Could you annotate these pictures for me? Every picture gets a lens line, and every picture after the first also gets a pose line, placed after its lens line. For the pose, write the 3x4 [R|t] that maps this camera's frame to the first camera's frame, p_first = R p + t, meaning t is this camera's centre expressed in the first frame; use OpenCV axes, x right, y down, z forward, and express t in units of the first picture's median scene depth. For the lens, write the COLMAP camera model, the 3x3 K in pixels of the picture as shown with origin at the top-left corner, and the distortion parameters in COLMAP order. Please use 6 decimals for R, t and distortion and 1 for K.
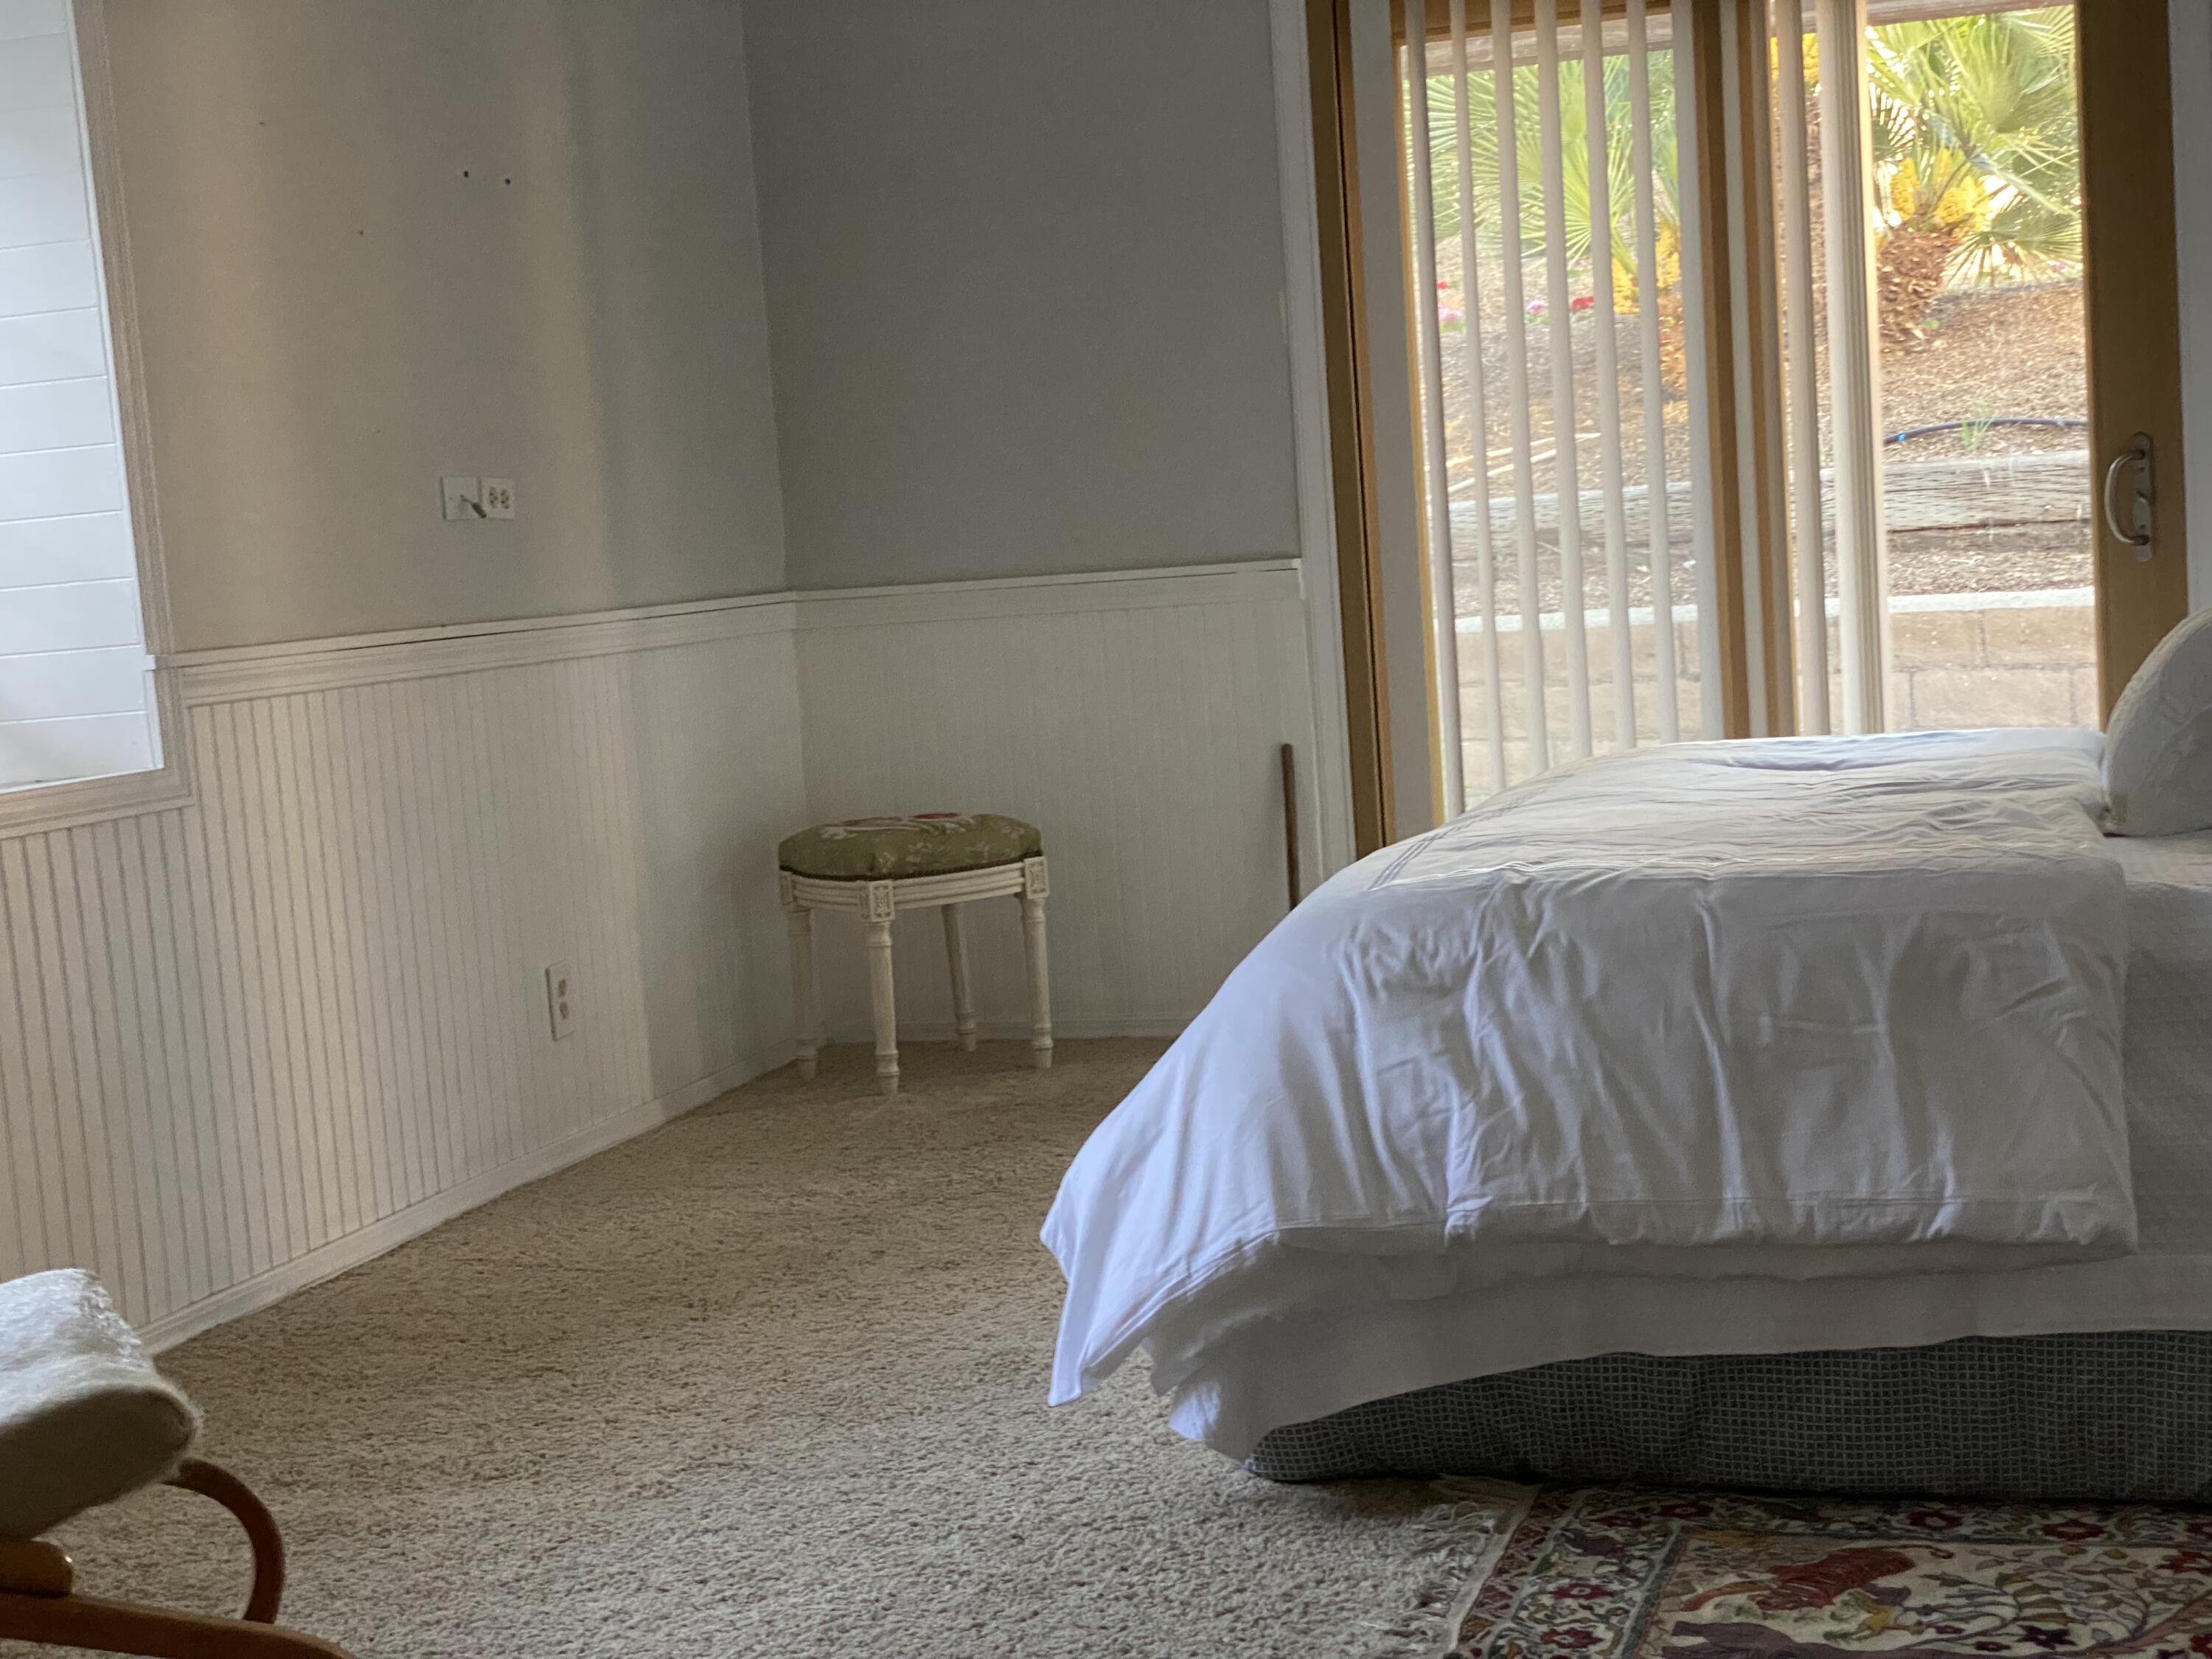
lens RADIAL K [[3272.6, 0, 1106.0], [0, 3272.6, 829.5], [0, 0, 1]] dist [-0.004015, 0.501909]
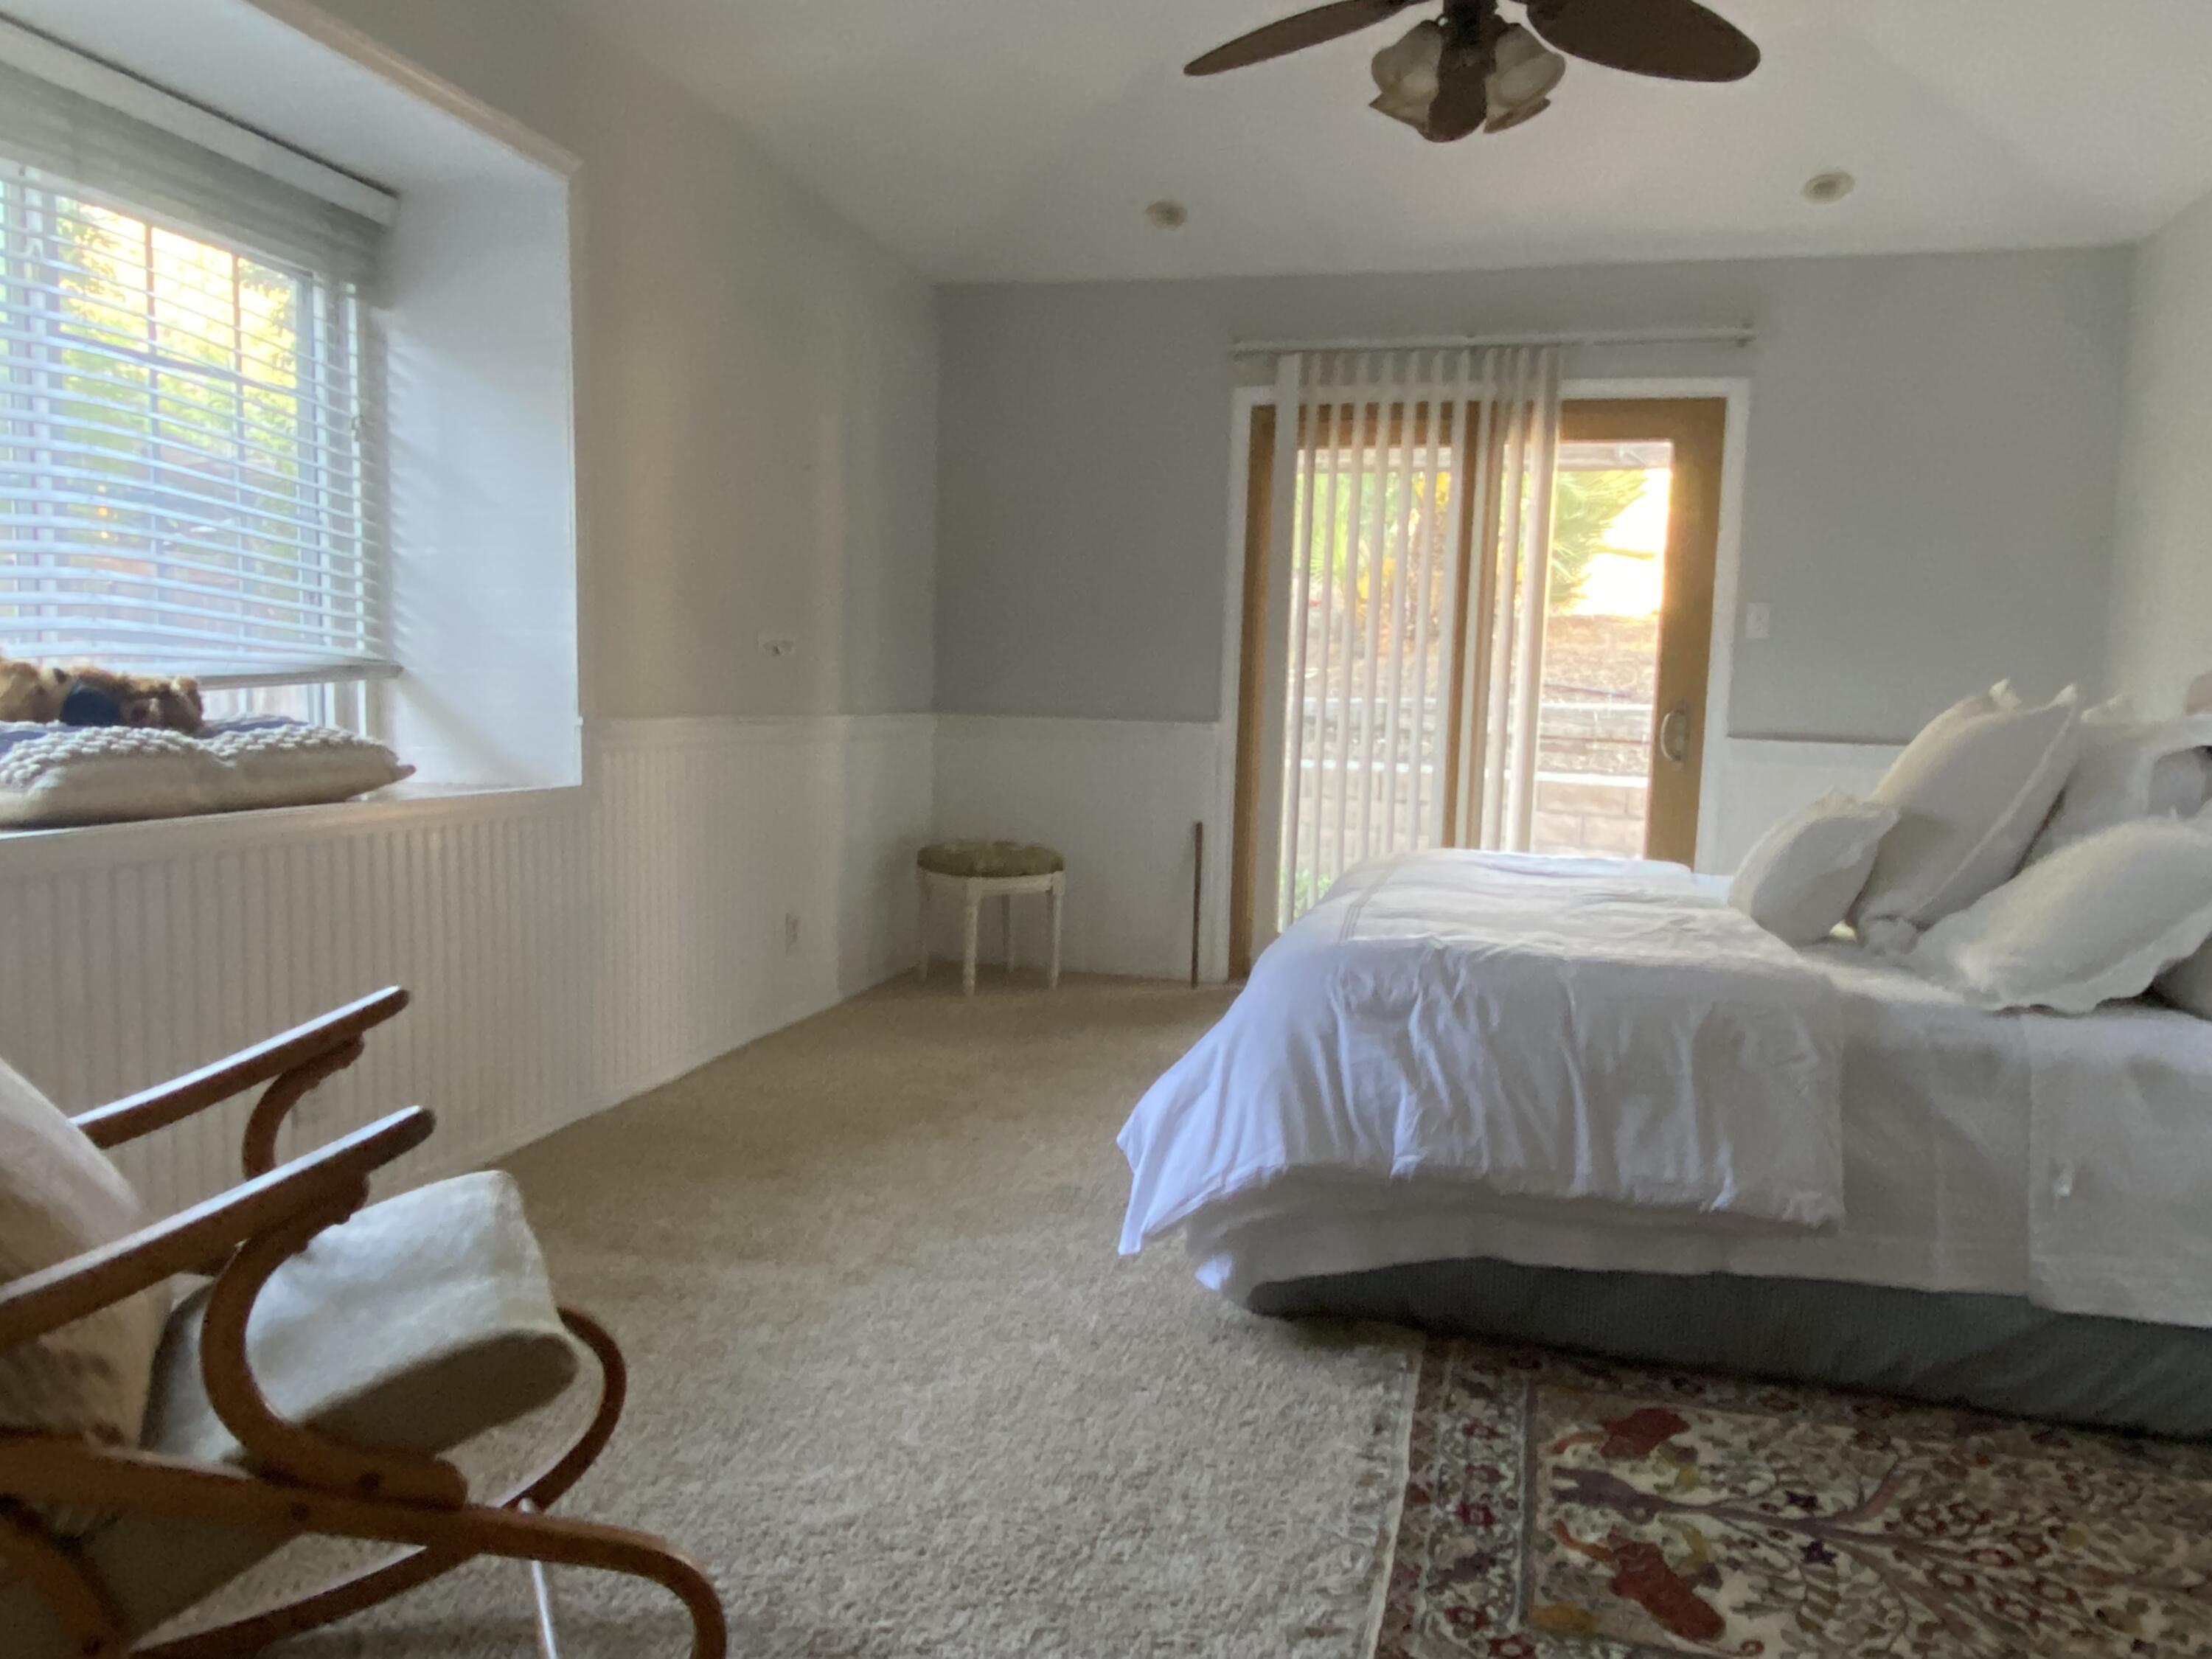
lens RADIAL K [[1560.5, 0, 1106.0], [0, 1560.5, 829.5], [0, 0, 1]] dist [0.036710, 0.000124]
pose [[0.994107, 0.094725, 0.052720, -0.085650], [-0.094464, 0.995501, -0.007436, -0.021414], [-0.053187, 0.002412, 0.998582, 0.263129]]
